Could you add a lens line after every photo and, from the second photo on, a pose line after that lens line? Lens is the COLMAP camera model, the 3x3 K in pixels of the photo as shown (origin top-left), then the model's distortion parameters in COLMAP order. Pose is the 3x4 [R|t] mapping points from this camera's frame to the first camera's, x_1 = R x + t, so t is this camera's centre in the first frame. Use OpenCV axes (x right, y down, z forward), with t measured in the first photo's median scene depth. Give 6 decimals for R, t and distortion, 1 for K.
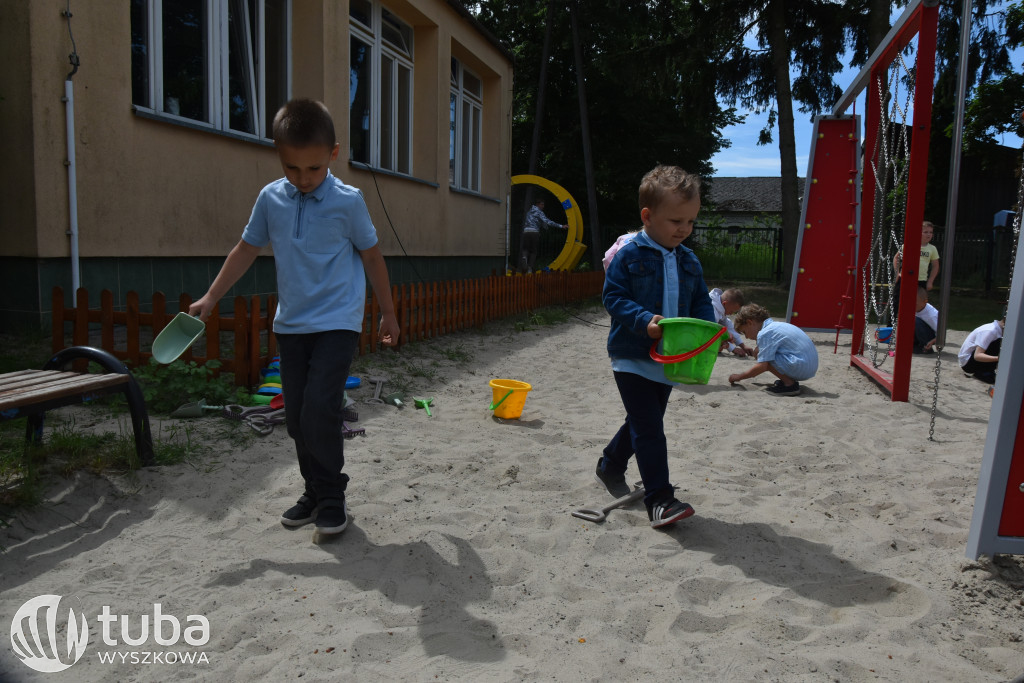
lens RADIAL K [[786.4, 0, 512.0], [0, 786.4, 352.4], [0, 0, 1]] dist [-0.041704, 0.007311]
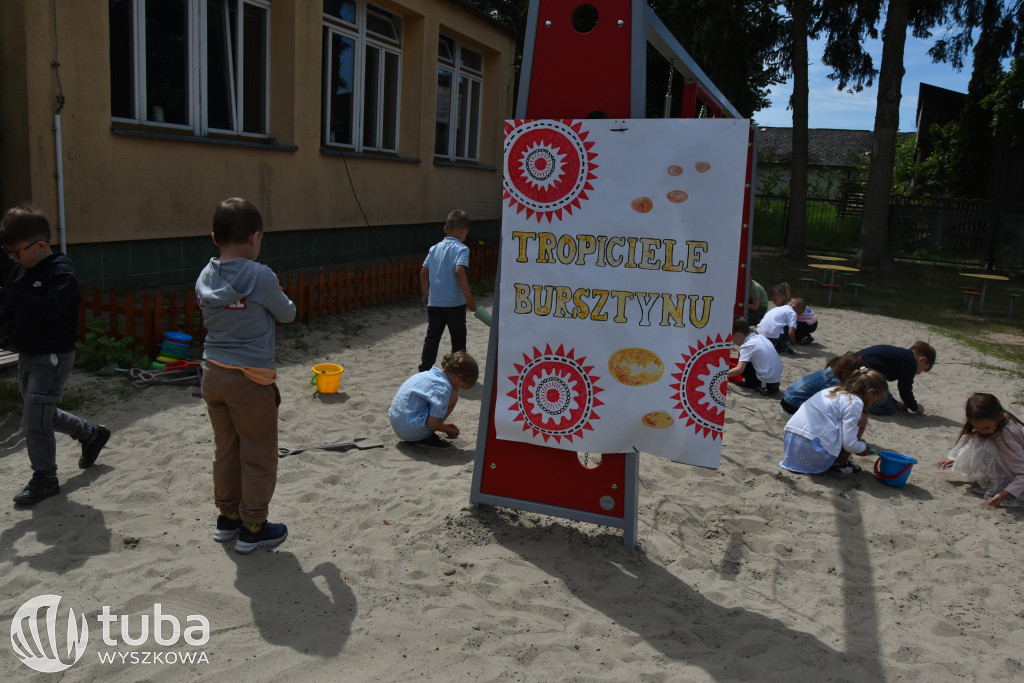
lens RADIAL K [[786.4, 0, 512.0], [0, 786.4, 352.4], [0, 0, 1]] dist [-0.041704, 0.007311]
pose [[0.994143, 0.061130, -0.089124, 0.260447], [-0.053665, 0.995030, 0.083876, -0.067982], [0.093808, -0.078602, 0.992483, -0.214287]]
